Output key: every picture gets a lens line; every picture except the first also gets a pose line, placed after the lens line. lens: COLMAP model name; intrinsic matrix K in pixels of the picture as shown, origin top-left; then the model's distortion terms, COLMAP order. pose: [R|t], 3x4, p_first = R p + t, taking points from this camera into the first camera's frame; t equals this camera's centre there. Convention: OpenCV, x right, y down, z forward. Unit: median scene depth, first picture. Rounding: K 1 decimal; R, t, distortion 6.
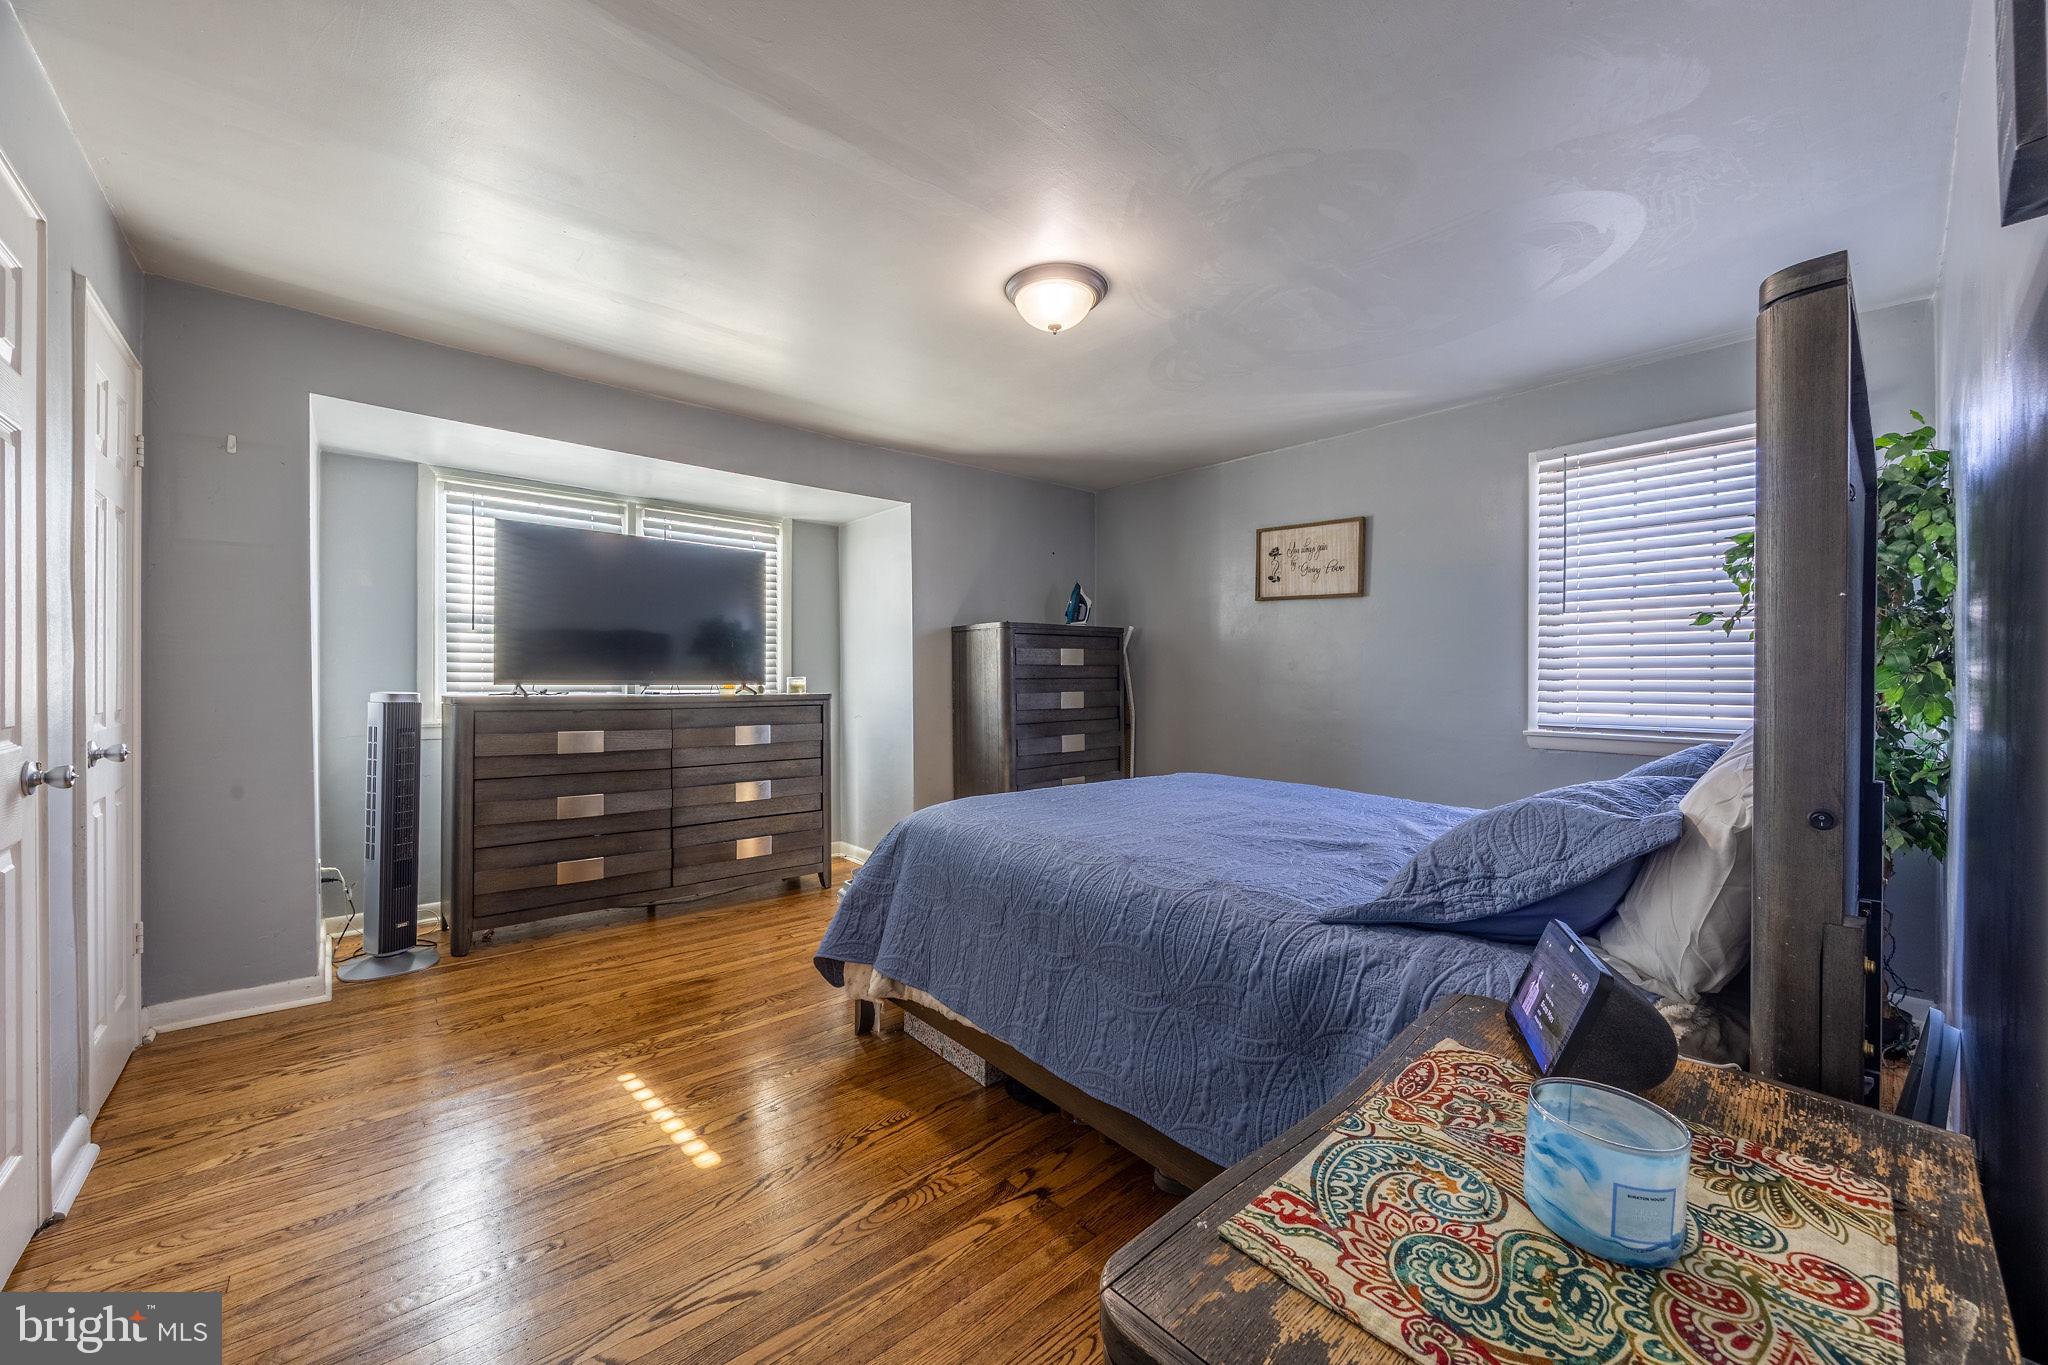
lens RADIAL K [[775.0, 0, 1017.1], [0, 775.0, 679.6], [0, 0, 1]] dist [-0.005305, 0.000772]
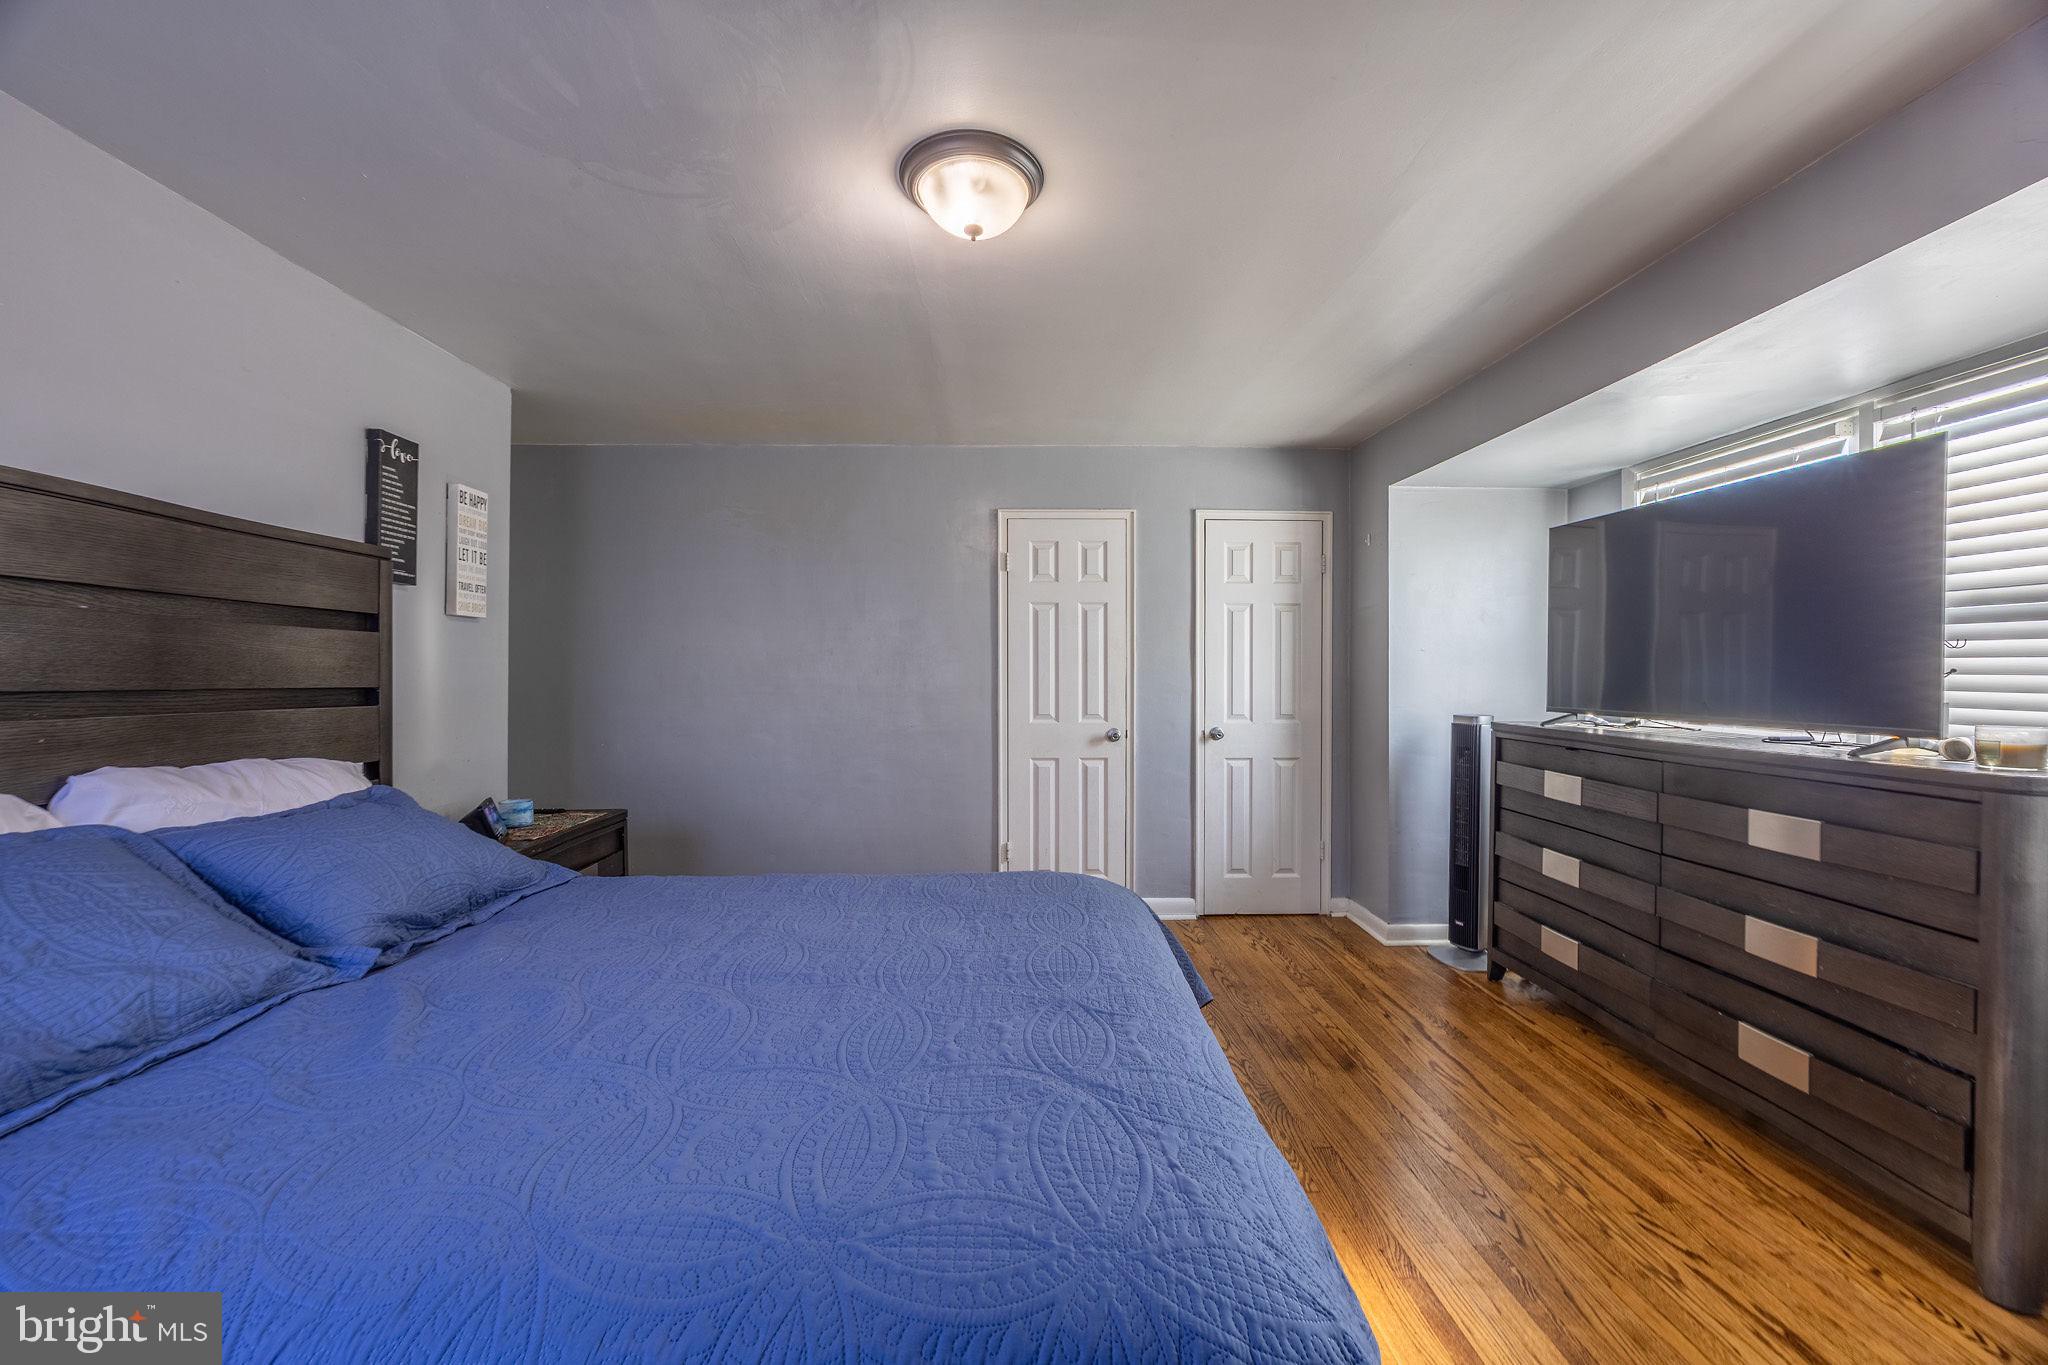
lens RADIAL K [[775.0, 0, 1017.1], [0, 775.0, 679.6], [0, 0, 1]] dist [-0.005305, 0.000772]
pose [[-0.643759, 0.002078, -0.765225, 0.477228], [-0.004937, 0.999964, 0.006869, -0.038931], [0.765212, 0.008200, -0.643726, 1.254302]]
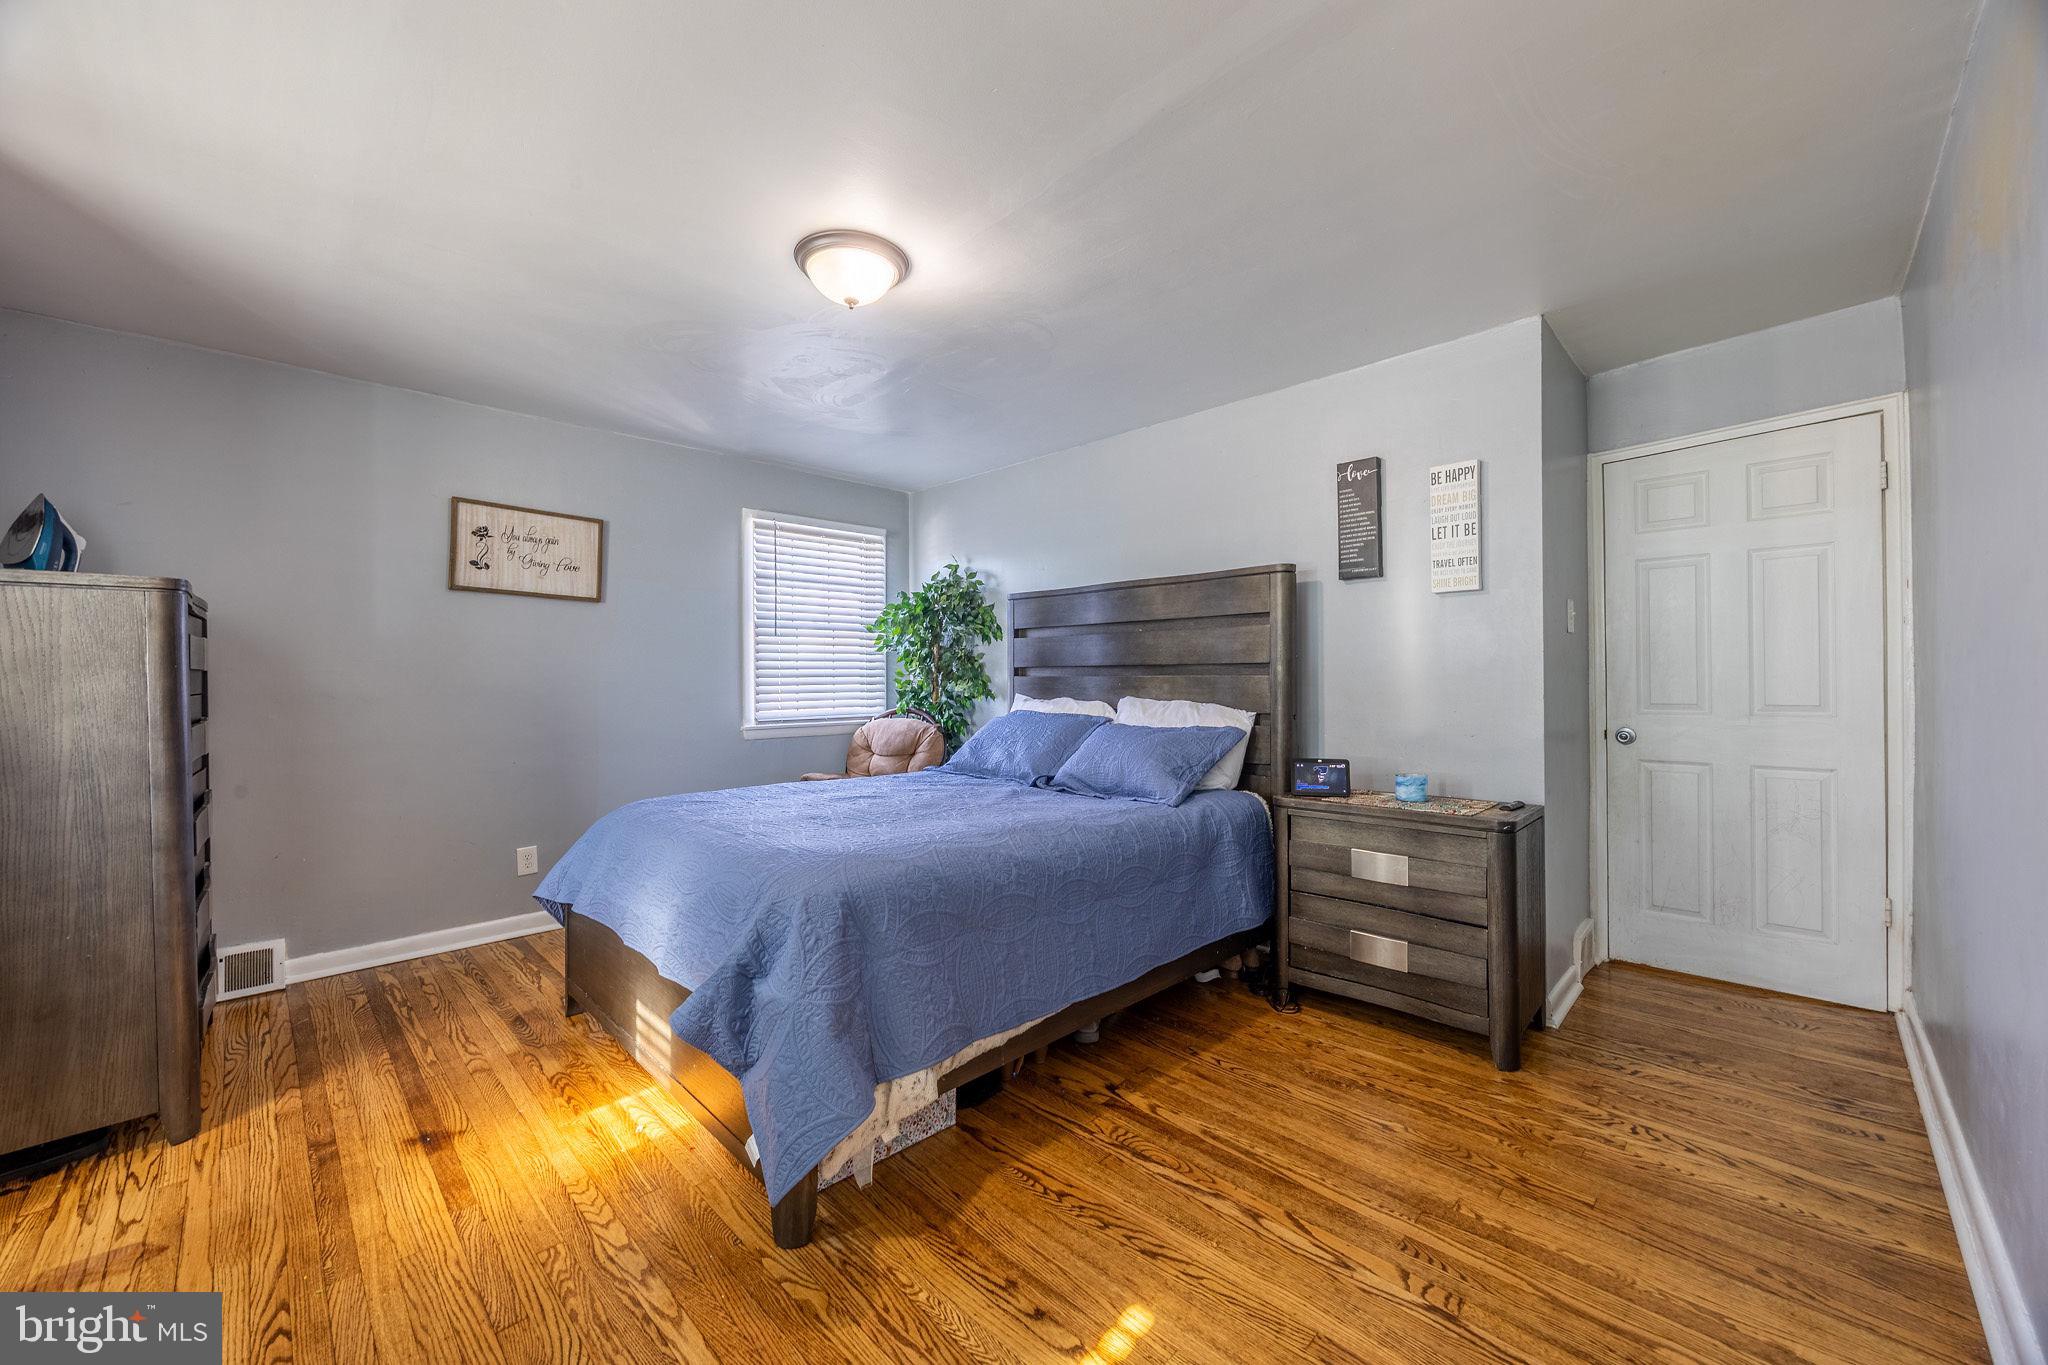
lens RADIAL K [[775.0, 0, 1017.1], [0, 775.0, 679.6], [0, 0, 1]] dist [-0.005305, 0.000772]
pose [[-0.064777, -0.001799, 0.997898, -0.733107], [0.015237, 0.999880, 0.002791, -0.008248], [-0.997783, 0.015385, -0.064742, 0.733339]]
